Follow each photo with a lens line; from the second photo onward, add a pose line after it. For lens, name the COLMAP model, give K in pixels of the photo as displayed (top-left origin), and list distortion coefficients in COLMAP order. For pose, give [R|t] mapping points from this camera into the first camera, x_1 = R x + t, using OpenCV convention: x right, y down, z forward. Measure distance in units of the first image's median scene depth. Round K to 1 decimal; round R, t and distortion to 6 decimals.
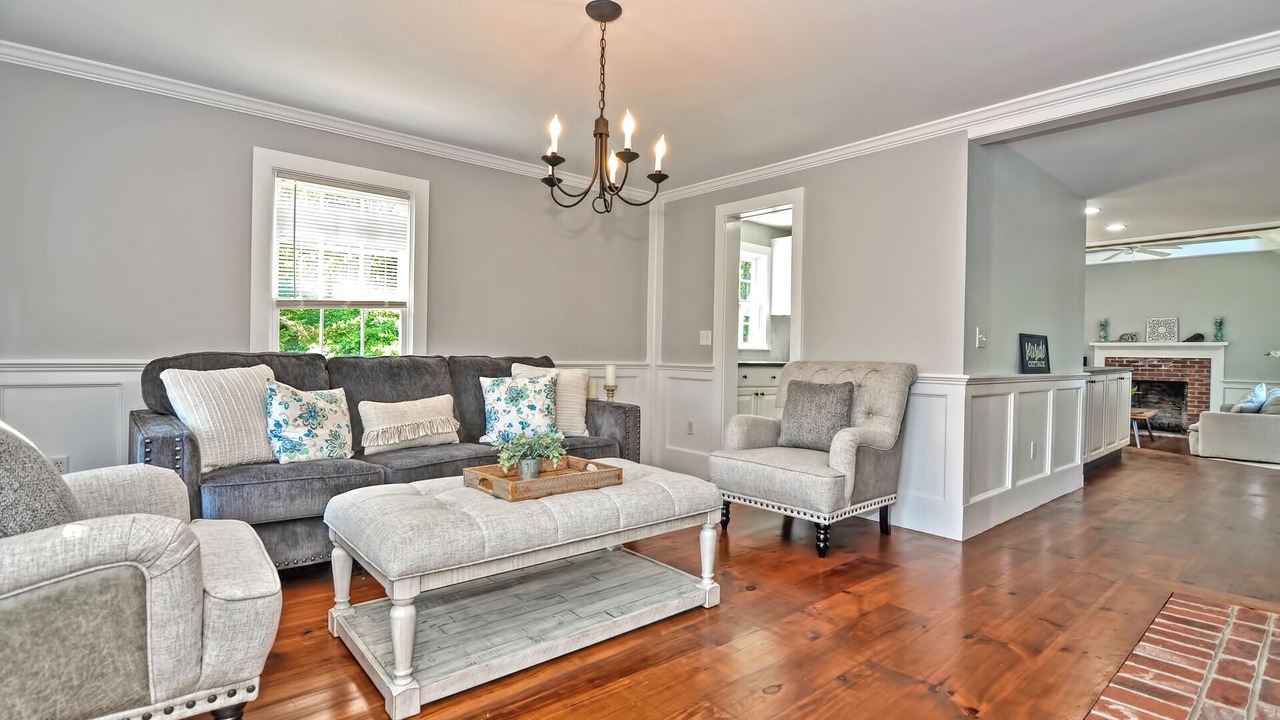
lens RADIAL K [[619.9, 0, 640.0], [0, 619.9, 360.0], [0, 0, 1]] dist [-0.004181, -0.011486]
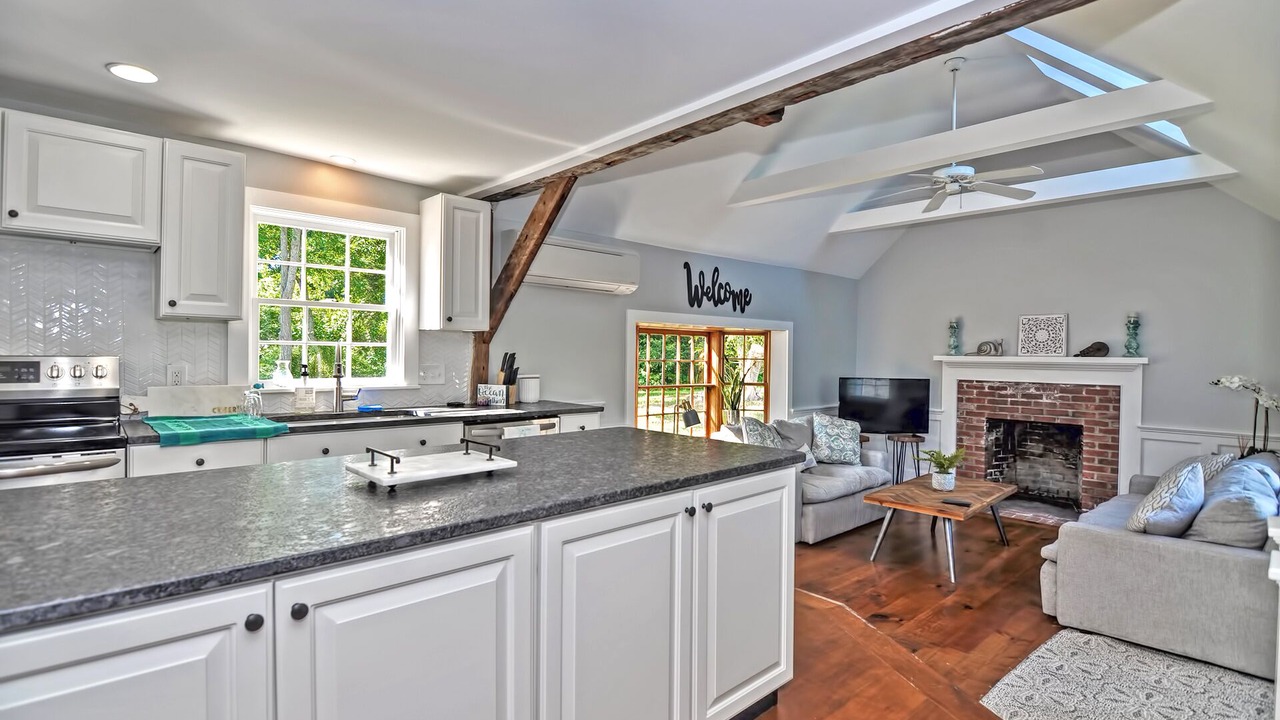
lens RADIAL K [[619.9, 0, 640.0], [0, 619.9, 360.0], [0, 0, 1]] dist [-0.004181, -0.011486]
pose [[0.999330, -0.030500, 0.020209, 0.461814], [0.029991, 0.999236, 0.025048, -0.052999], [-0.020958, -0.024426, 0.999482, 0.425098]]
